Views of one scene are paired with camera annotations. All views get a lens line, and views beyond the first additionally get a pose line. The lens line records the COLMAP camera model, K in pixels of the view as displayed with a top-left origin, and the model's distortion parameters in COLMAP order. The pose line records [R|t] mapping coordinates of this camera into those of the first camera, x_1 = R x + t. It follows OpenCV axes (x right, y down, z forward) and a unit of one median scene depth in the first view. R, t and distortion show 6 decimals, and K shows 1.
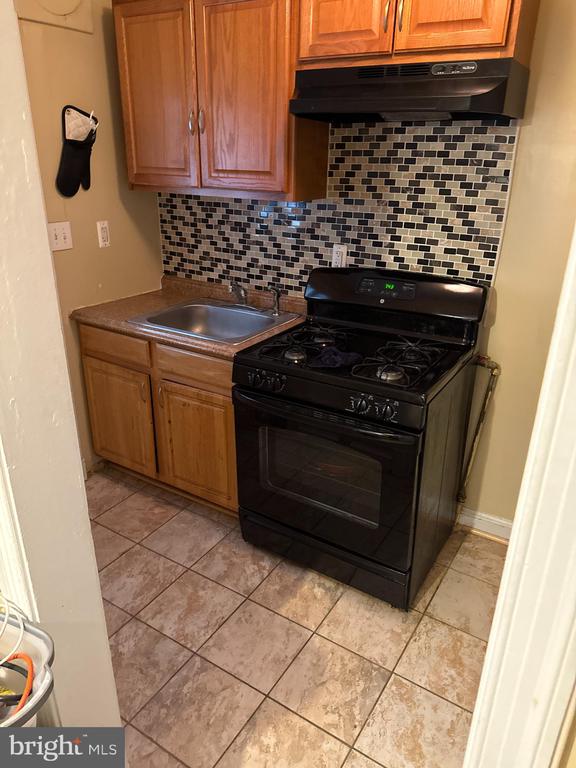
lens RADIAL K [[542.5, 0, 282.9], [0, 542.5, 383.4], [0, 0, 1]] dist [0.055505, -0.066740]
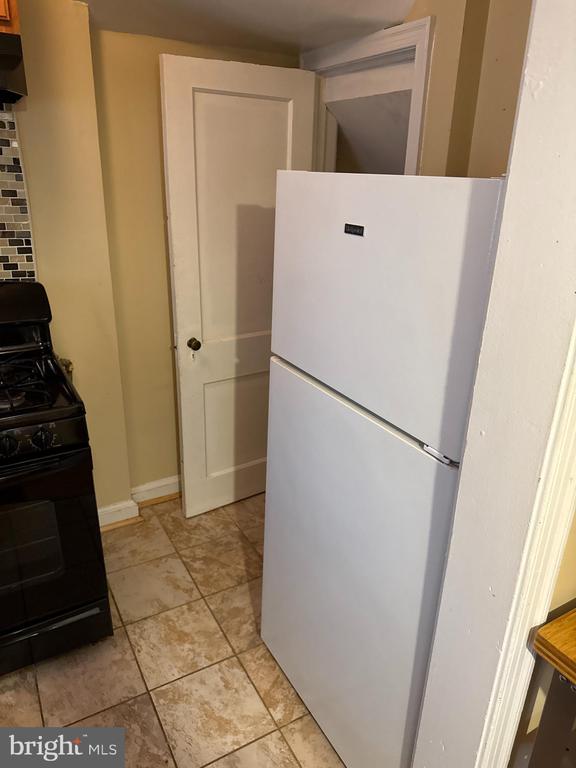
lens RADIAL K [[542.5, 0, 284.5], [0, 542.5, 388.6], [0, 0, 1]] dist [0.055505, -0.066740]
pose [[0.466568, -0.320036, 0.824555, -0.283985], [0.315763, 0.931080, 0.182710, -0.052424], [-0.826201, 0.175117, 0.535468, 0.199799]]
